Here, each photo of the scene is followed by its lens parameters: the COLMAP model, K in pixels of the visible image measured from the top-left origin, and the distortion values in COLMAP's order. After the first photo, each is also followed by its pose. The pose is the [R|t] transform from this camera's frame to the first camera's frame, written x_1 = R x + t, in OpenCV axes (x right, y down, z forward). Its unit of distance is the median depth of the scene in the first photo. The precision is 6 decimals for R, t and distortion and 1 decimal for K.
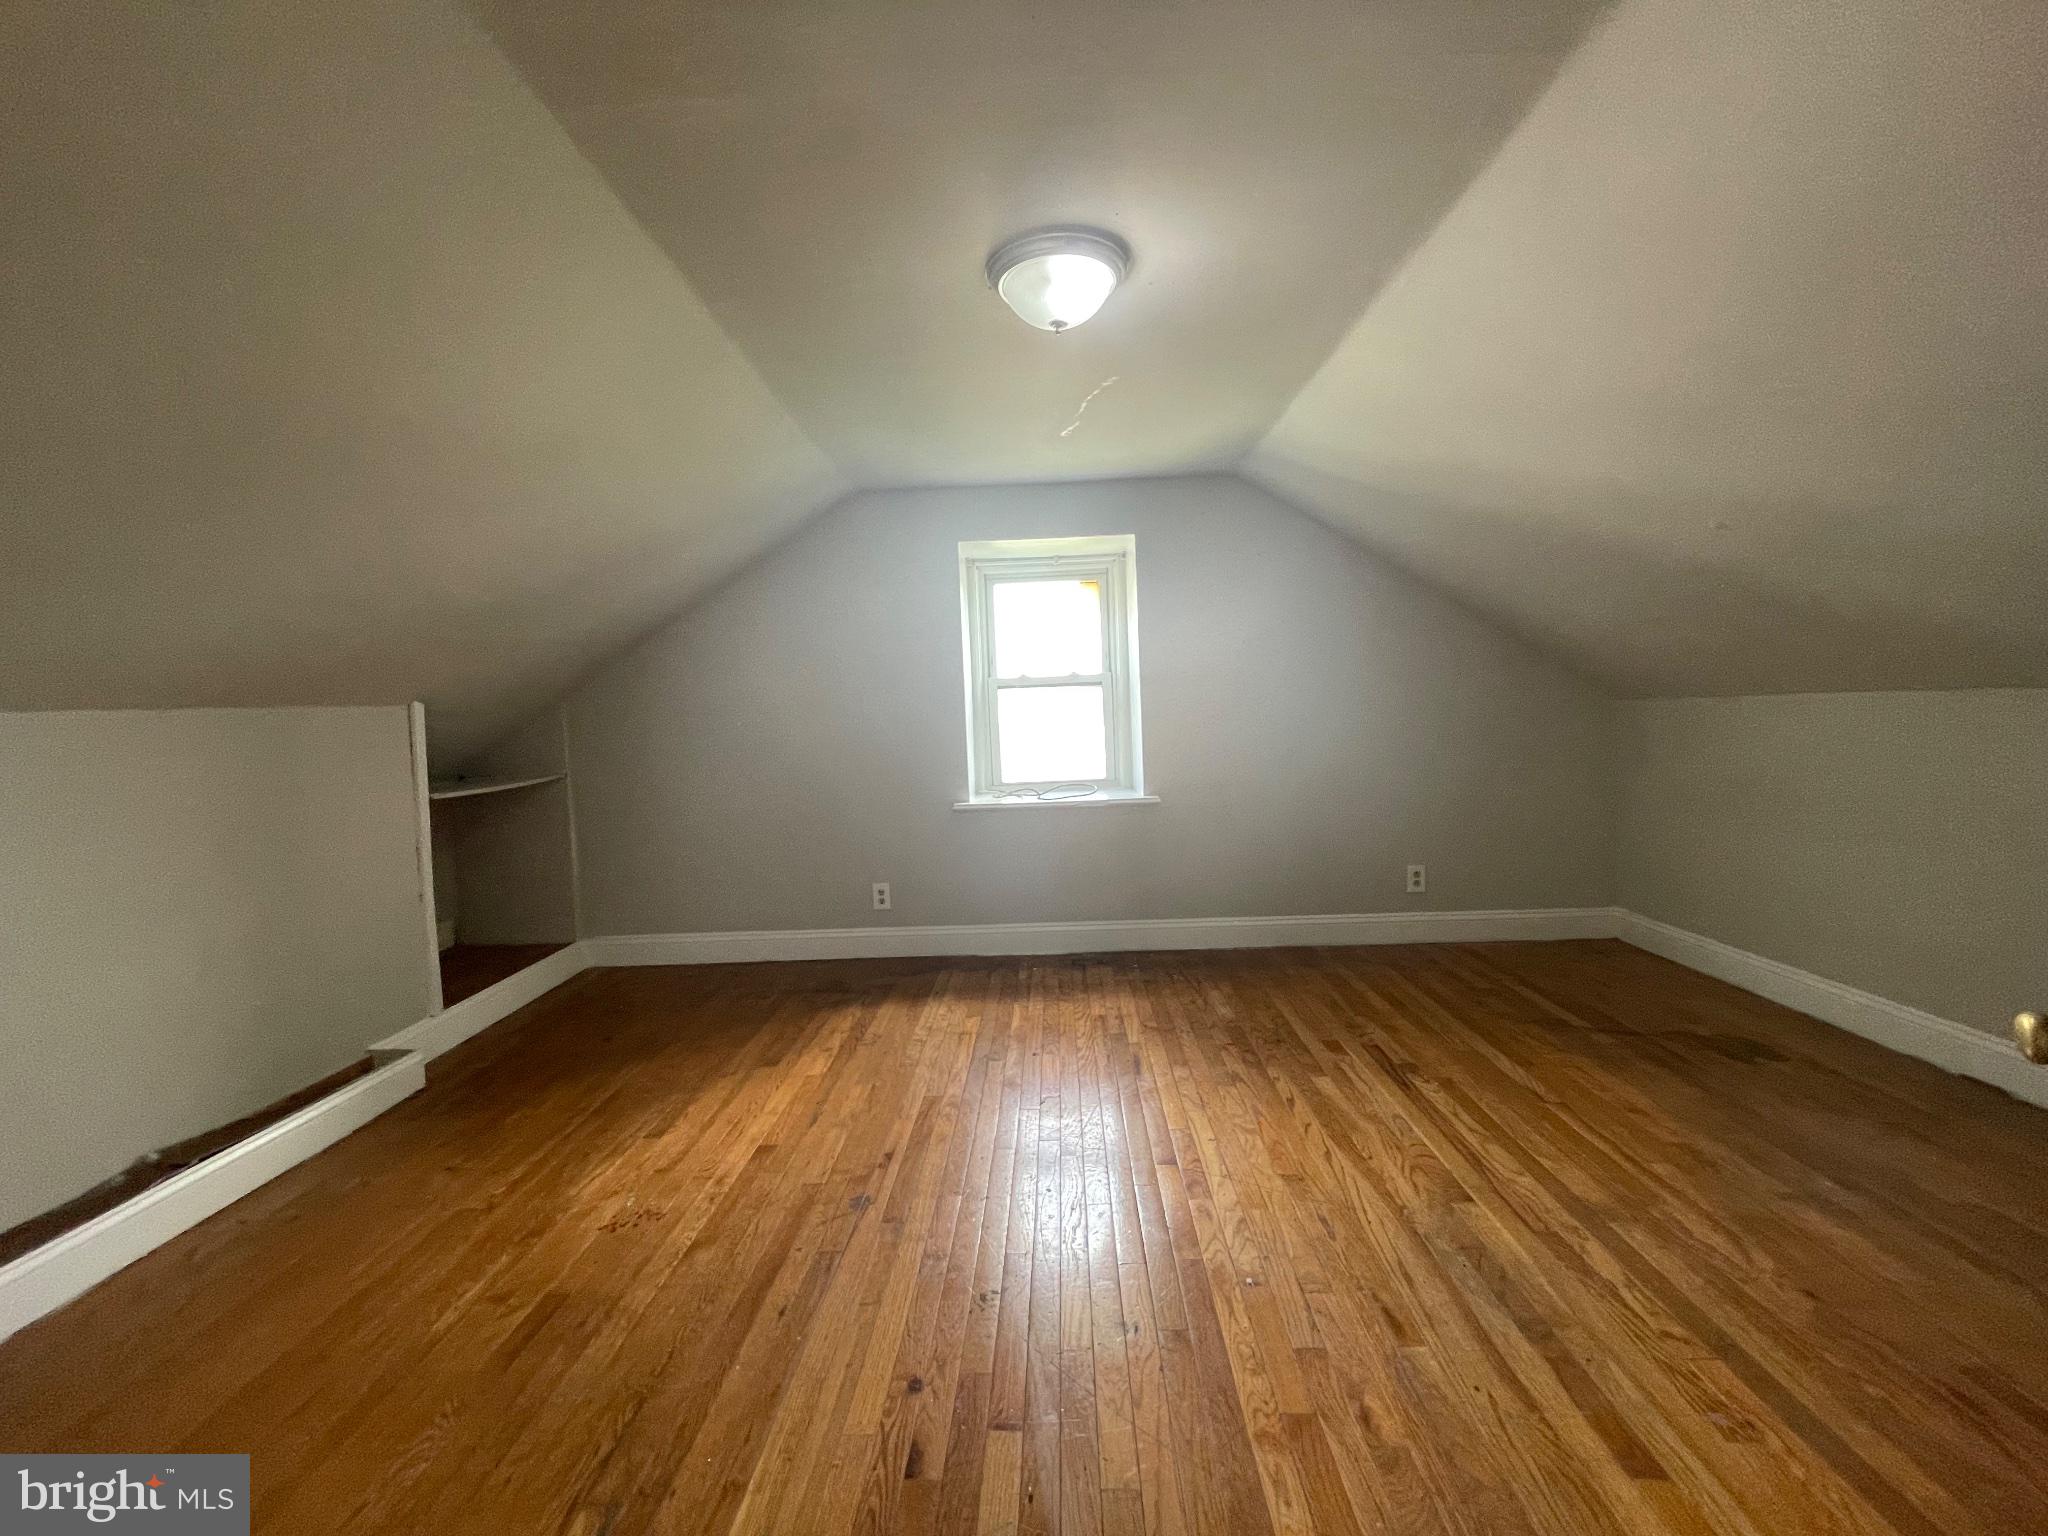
lens RADIAL K [[825.0, 0, 1038.1], [0, 825.0, 760.6], [0, 0, 1]] dist [-0.001393, -0.000416]
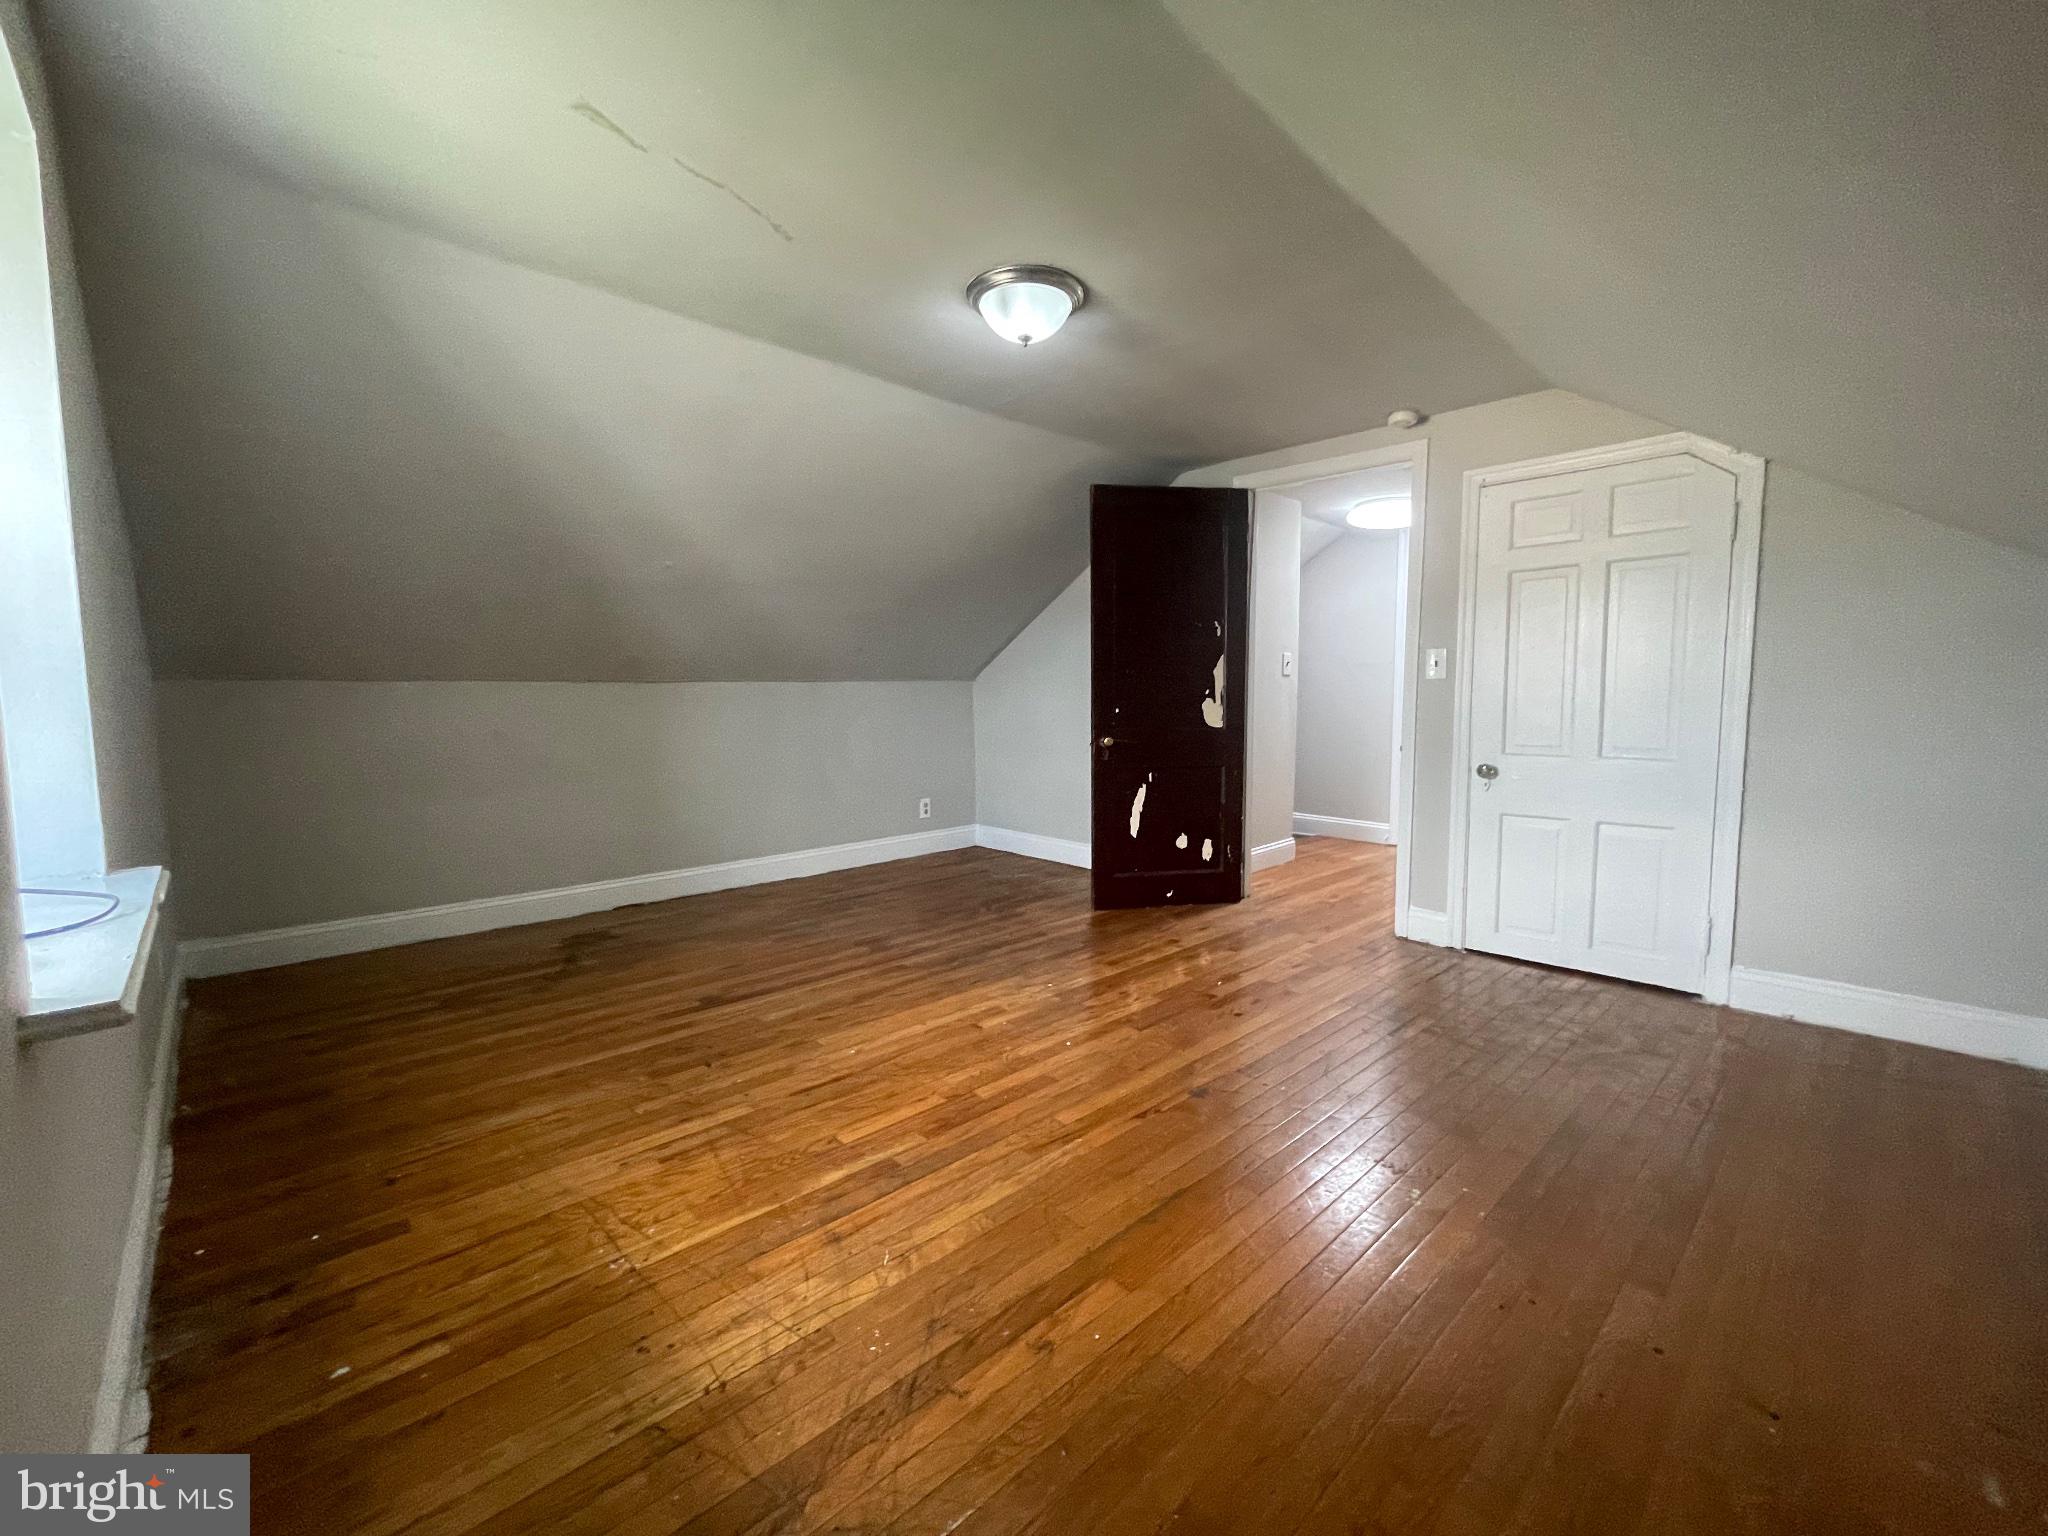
lens RADIAL K [[825.0, 0, 1011.7], [0, 825.0, 770.3], [0, 0, 1]] dist [-0.001393, -0.000416]
pose [[-0.687226, -0.030078, 0.725821, -0.592814], [0.069301, 0.991871, 0.106719, -0.024287], [-0.723131, 0.123640, -0.679555, 1.337387]]
